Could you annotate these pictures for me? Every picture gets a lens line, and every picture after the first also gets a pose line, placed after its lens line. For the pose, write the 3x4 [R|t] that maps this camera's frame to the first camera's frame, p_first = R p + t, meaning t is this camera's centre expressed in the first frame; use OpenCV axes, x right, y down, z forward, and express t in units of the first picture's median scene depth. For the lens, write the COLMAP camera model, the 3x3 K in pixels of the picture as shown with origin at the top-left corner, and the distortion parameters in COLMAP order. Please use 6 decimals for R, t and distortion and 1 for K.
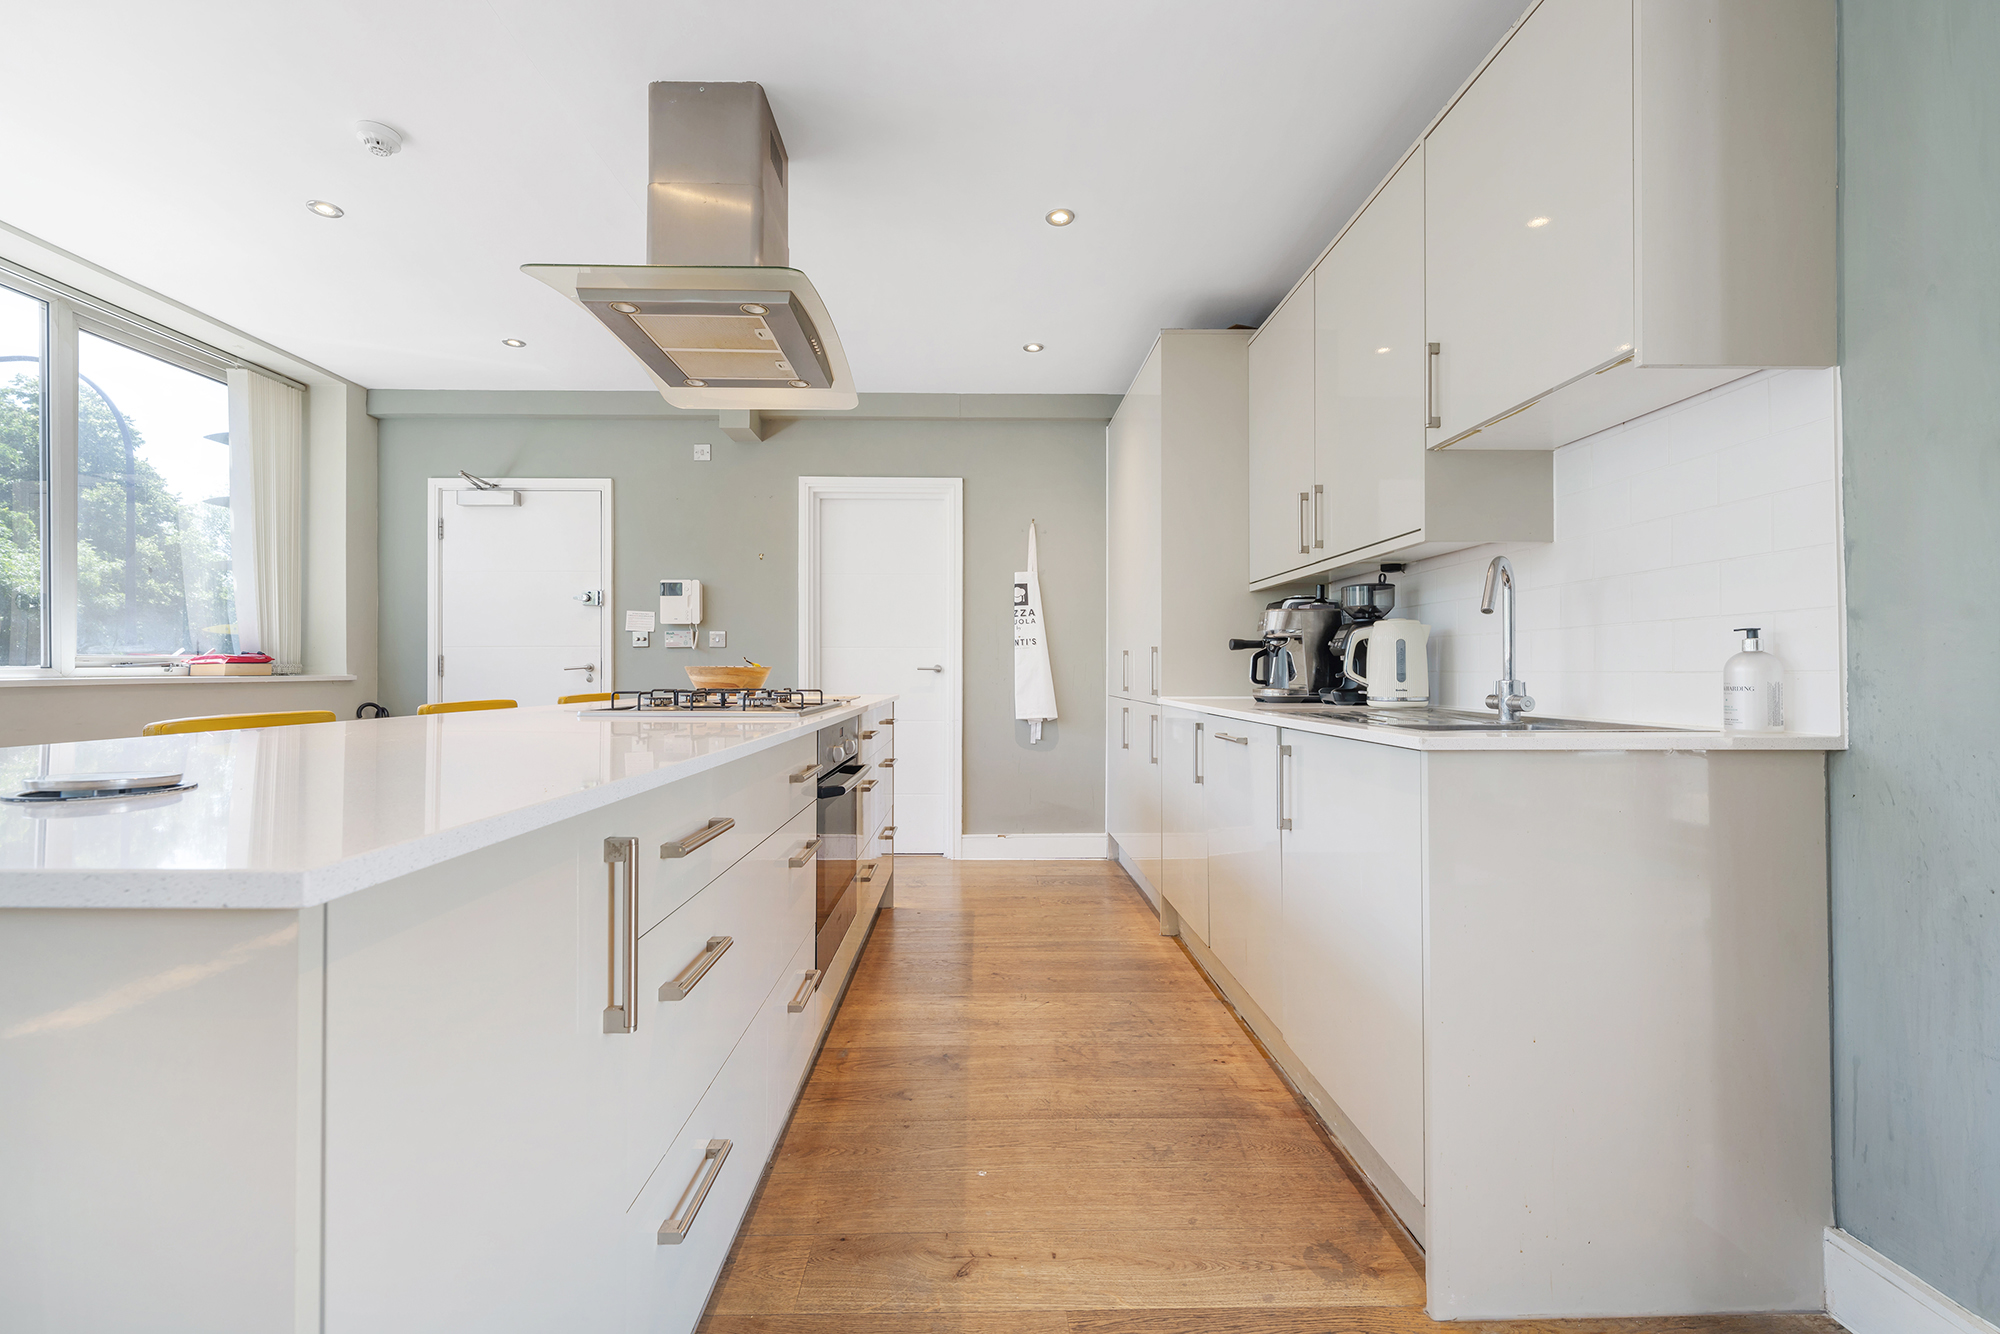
lens RADIAL K [[855.9, 0, 977.4], [0, 855.9, 663.2], [0, 0, 1]] dist [0.001657, -0.000074]
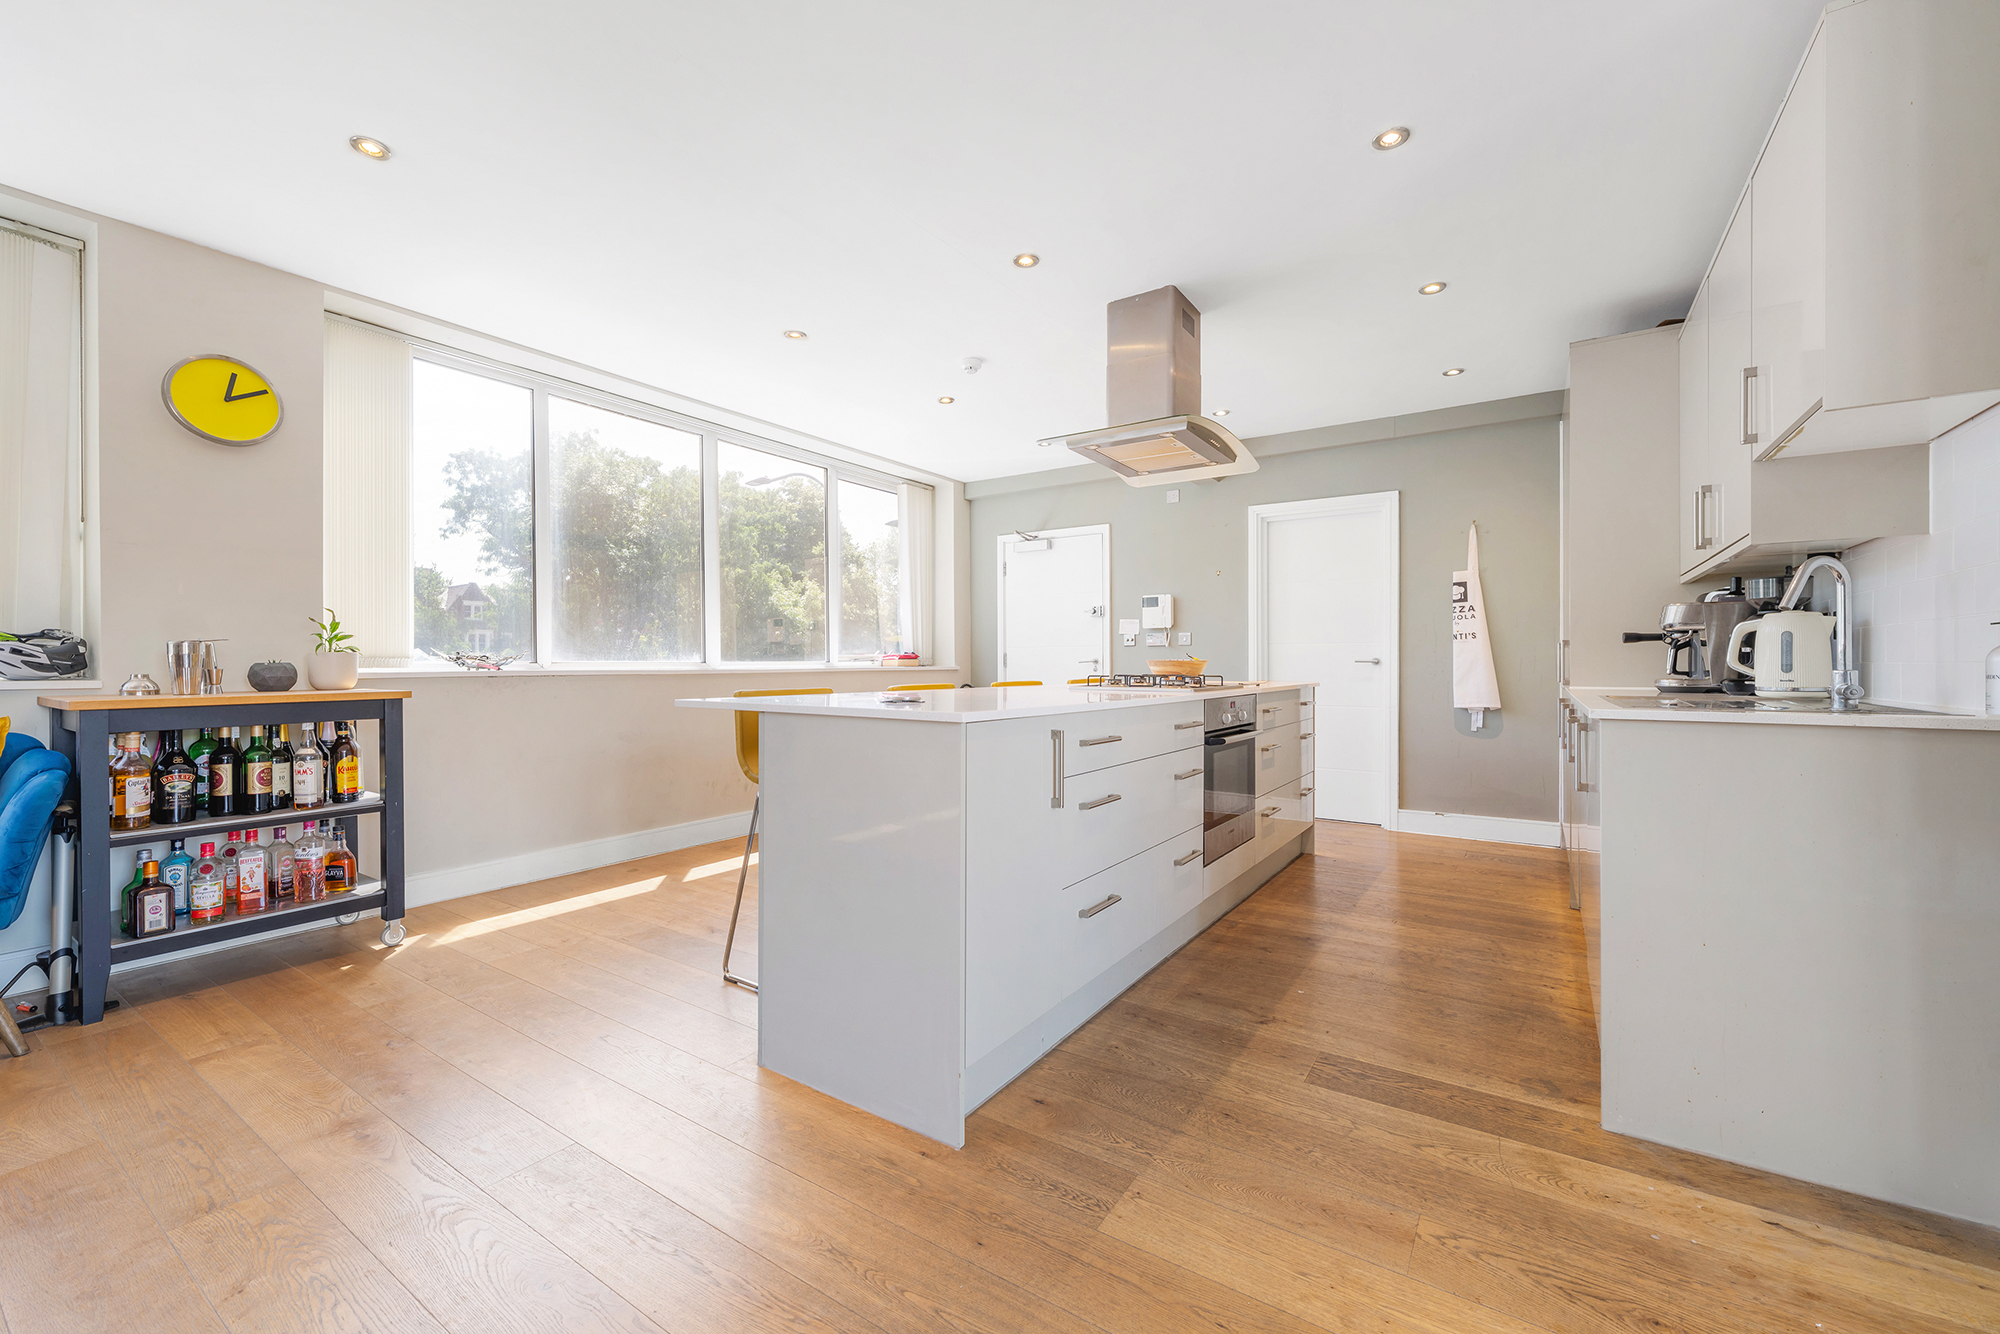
lens RADIAL K [[803.8, 0, 964.5], [0, 803.8, 661.9], [0, 0, 1]] dist [0.001047, 0.000201]
pose [[0.816259, -0.002193, -0.577682, 0.183870], [0.005981, 0.999971, 0.004655, -0.001204], [0.577655, -0.007255, 0.816249, -0.272121]]
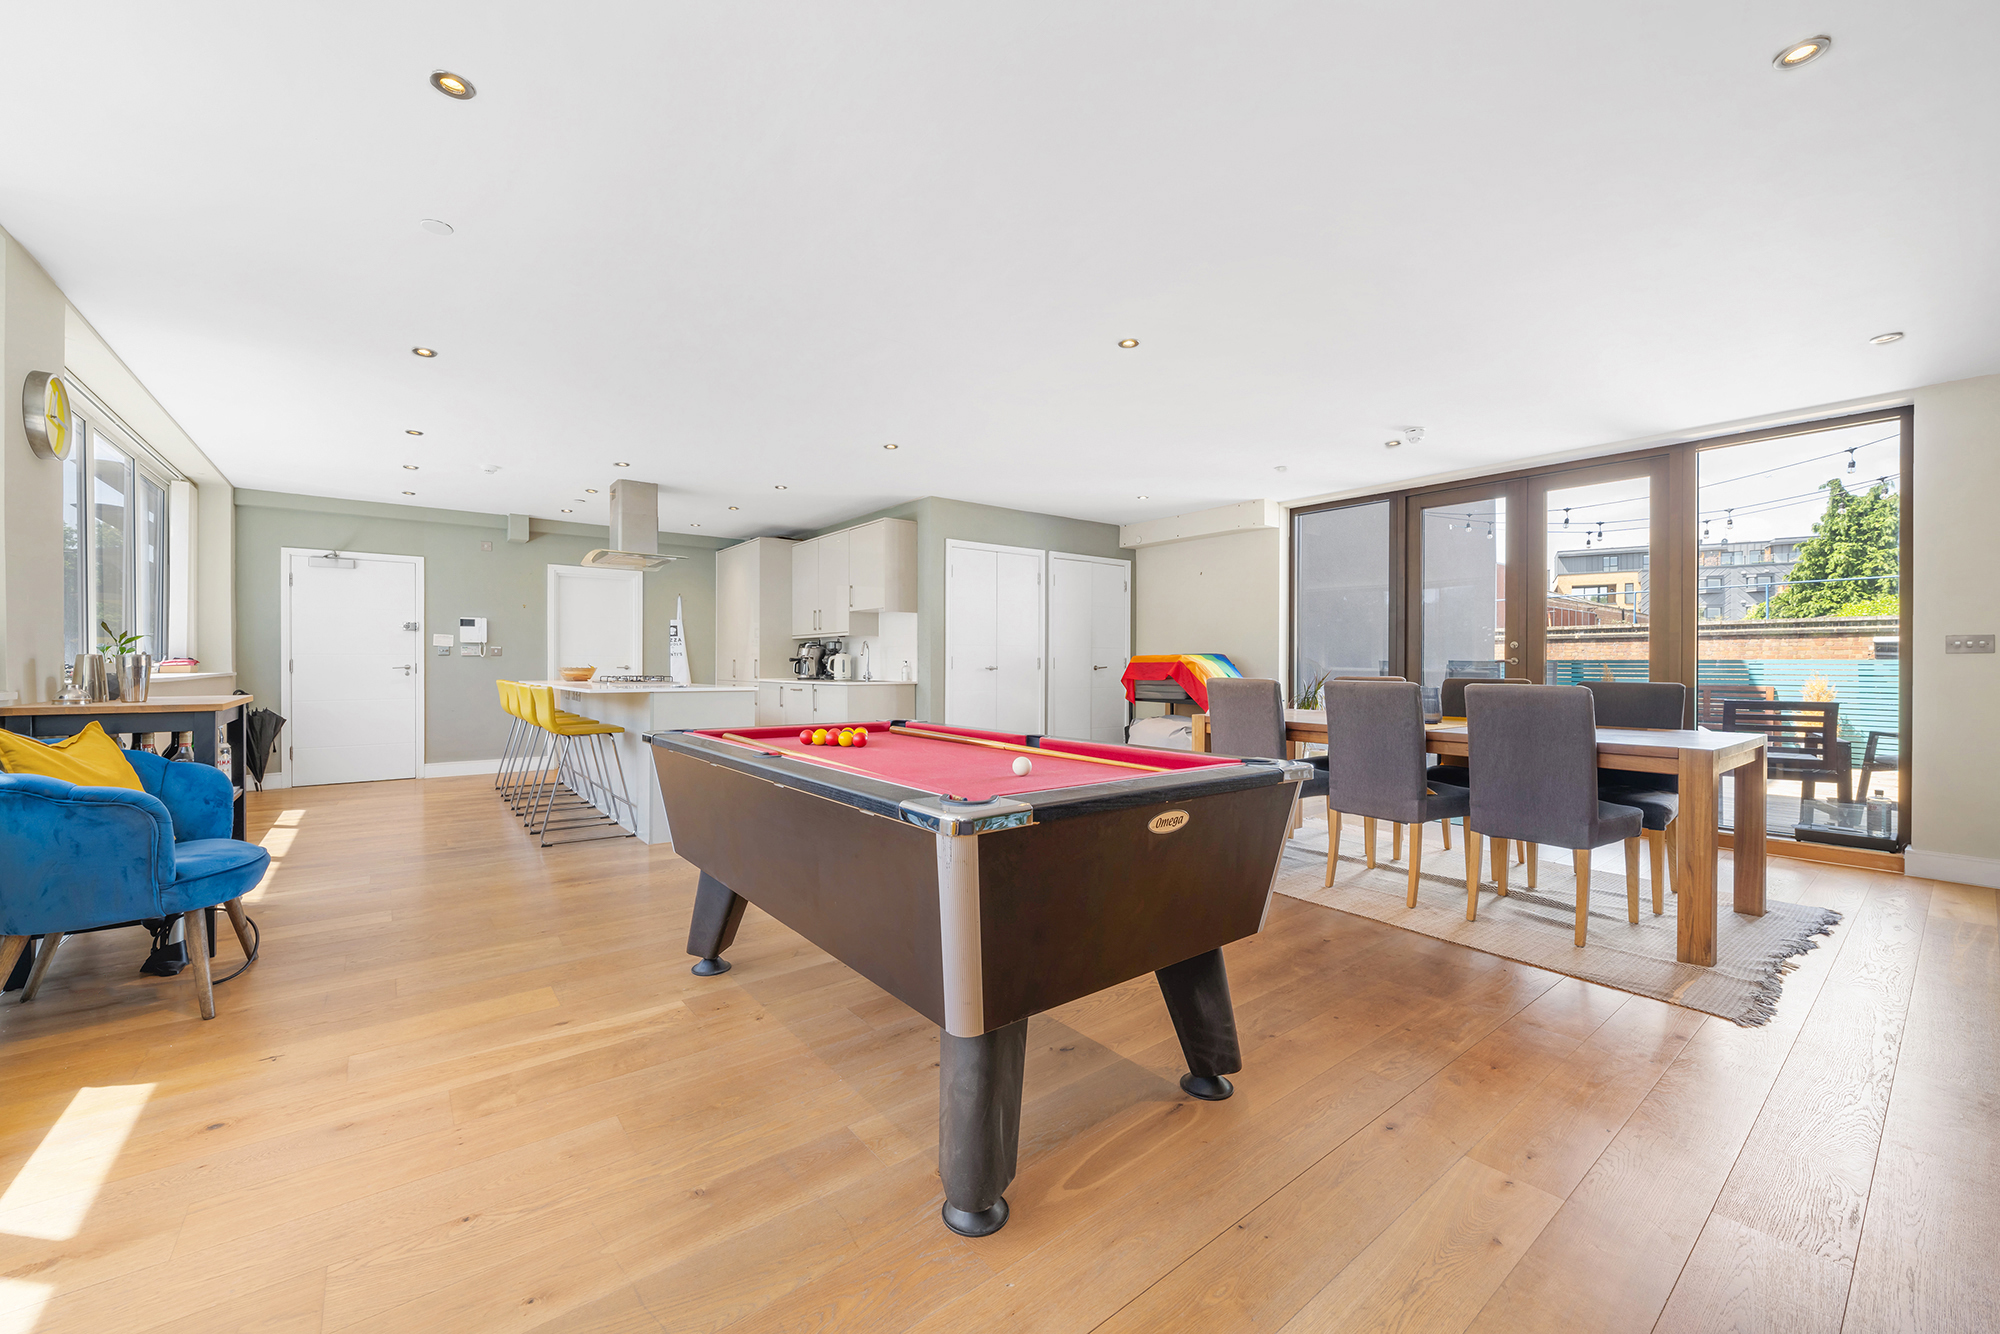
lens RADIAL K [[772.5, 0, 1012.3], [0, 772.5, 663.7], [0, 0, 1]] dist [0.000739, 0.000289]
pose [[0.788465, 0.002110, 0.615076, -0.641835], [-0.005915, 0.999974, 0.004153, -0.021191], [-0.615051, -0.006913, 0.788457, -1.362356]]
